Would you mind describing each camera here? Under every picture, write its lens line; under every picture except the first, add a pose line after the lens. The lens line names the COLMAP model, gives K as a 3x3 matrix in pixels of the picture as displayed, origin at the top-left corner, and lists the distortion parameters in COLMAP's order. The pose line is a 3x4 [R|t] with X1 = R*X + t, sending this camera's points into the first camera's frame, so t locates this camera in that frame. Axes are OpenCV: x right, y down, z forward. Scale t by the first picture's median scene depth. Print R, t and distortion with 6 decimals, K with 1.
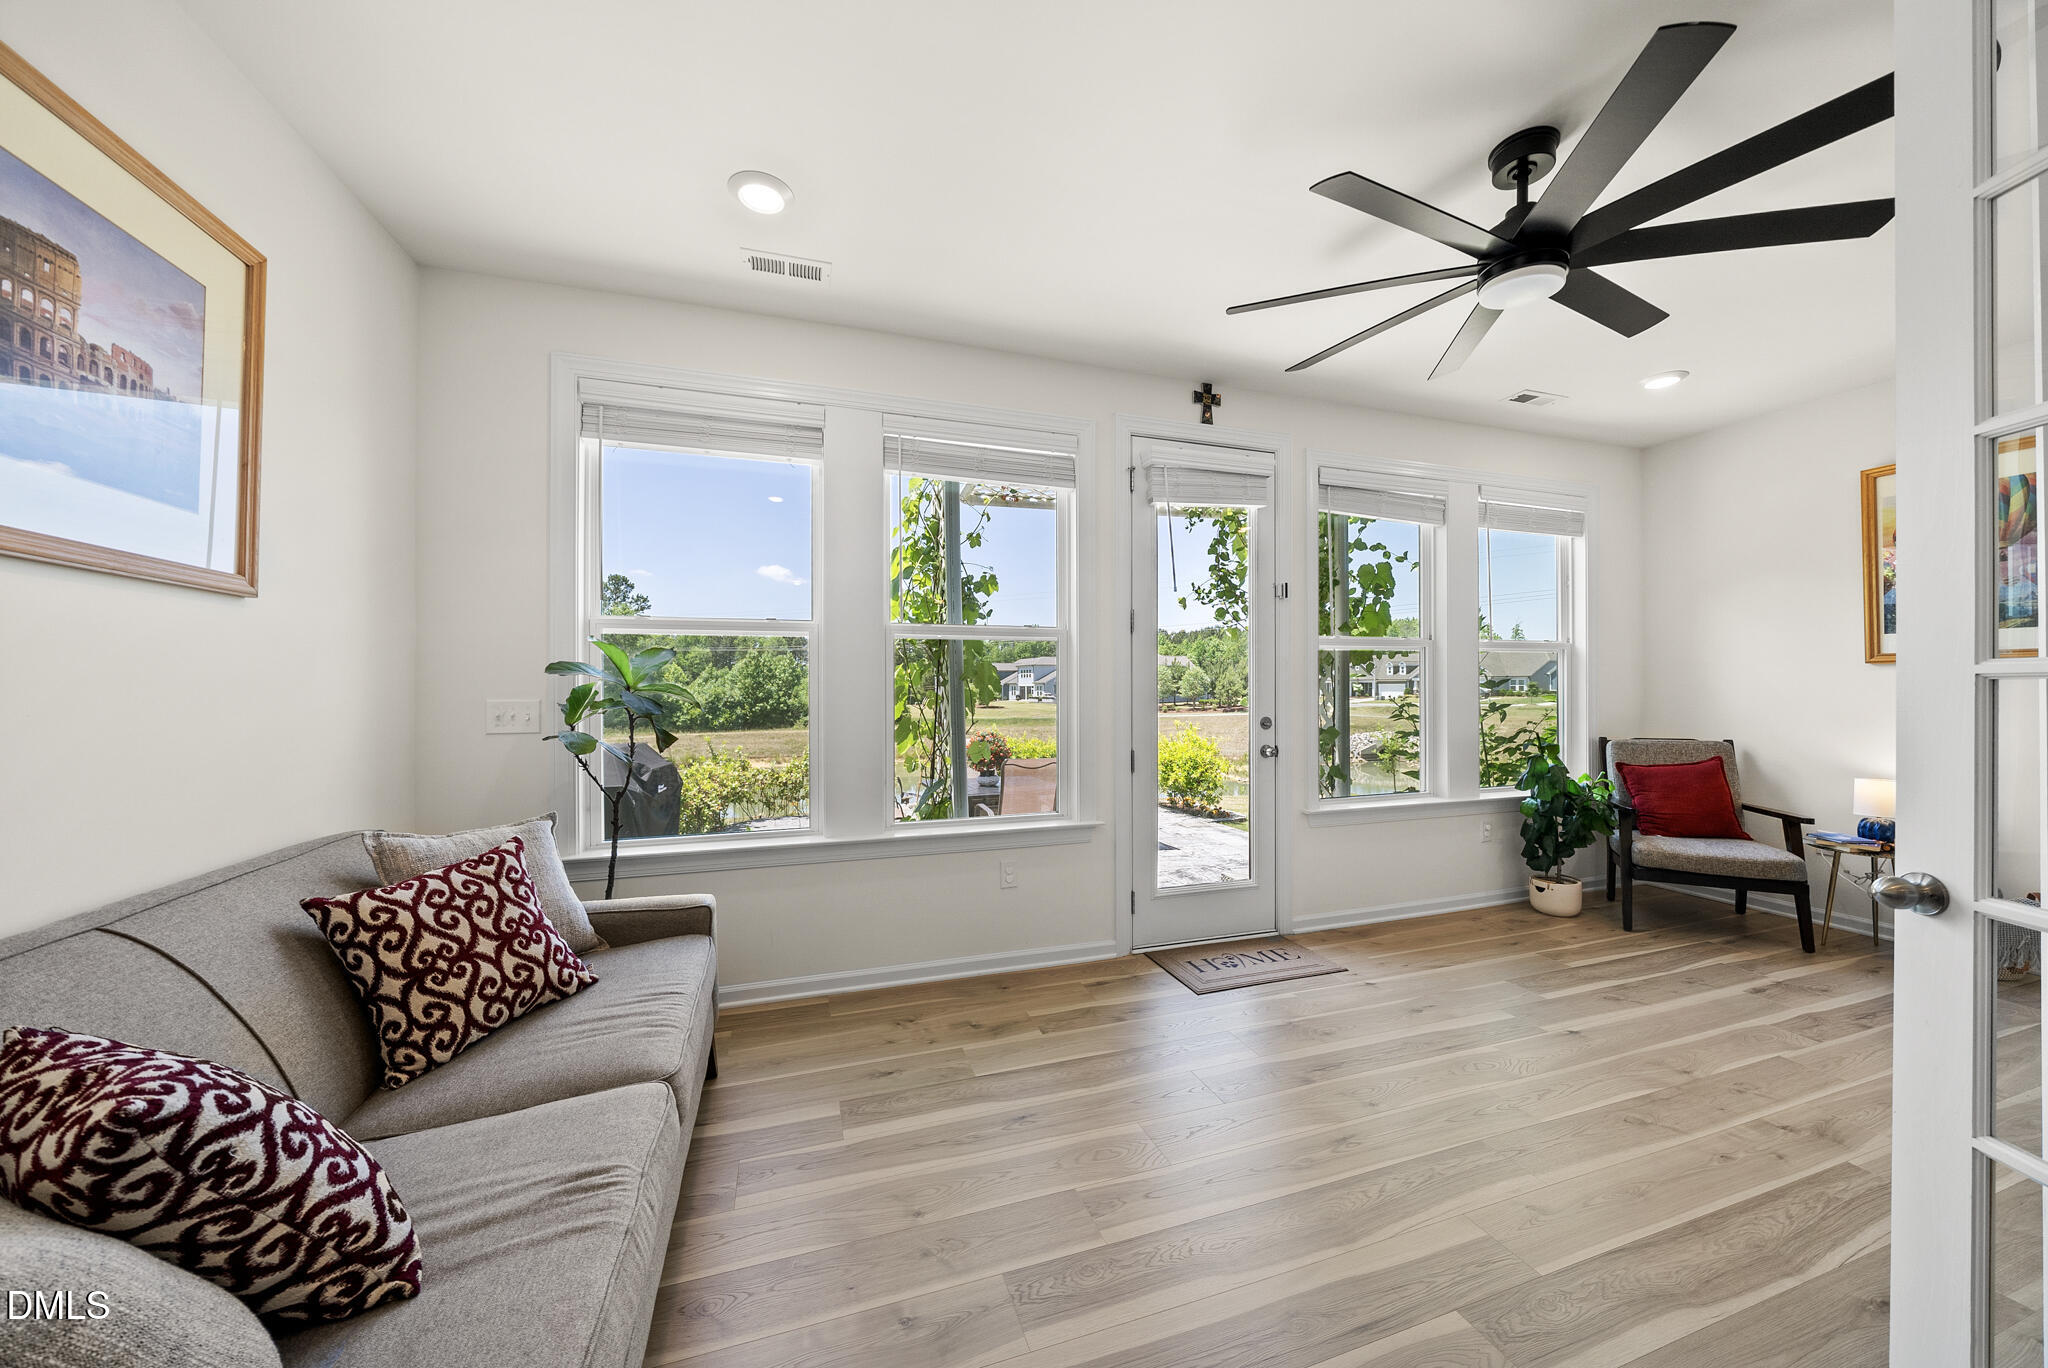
lens RADIAL K [[702.7, 0, 1020.7], [0, 702.7, 691.7], [0, 0, 1]] dist [-0.008413, 0.000048]
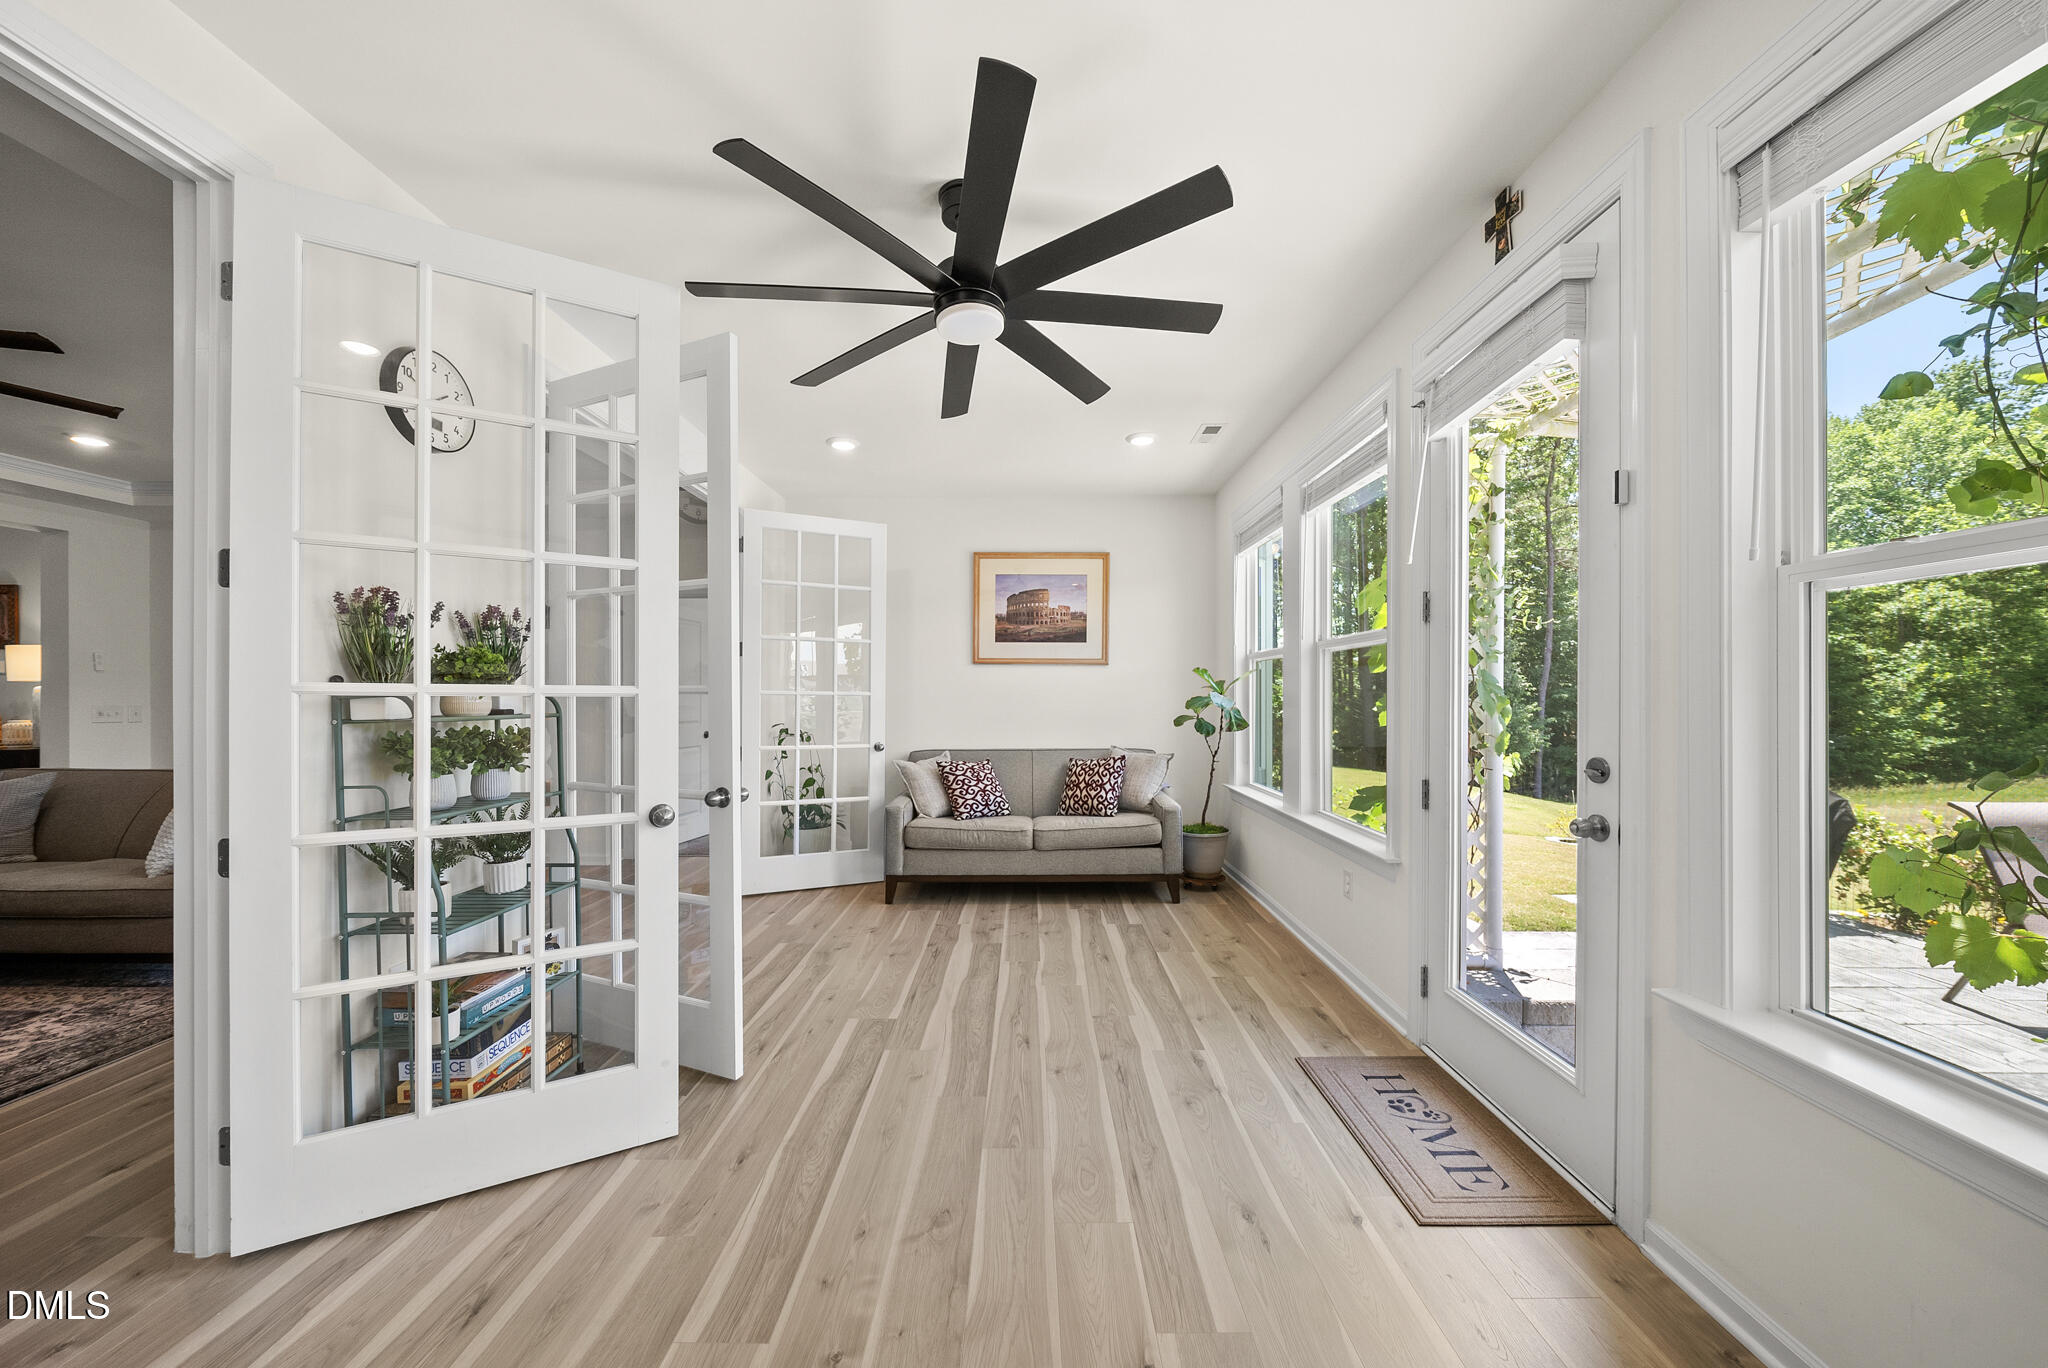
lens RADIAL K [[702.7, 0, 1020.7], [0, 702.7, 691.7], [0, 0, 1]] dist [-0.008413, 0.000048]
pose [[-0.320311, -0.001100, -0.947312, 1.291306], [-0.002800, 0.999996, -0.000215, -0.010889], [0.947308, 0.002584, -0.320313, 1.063059]]
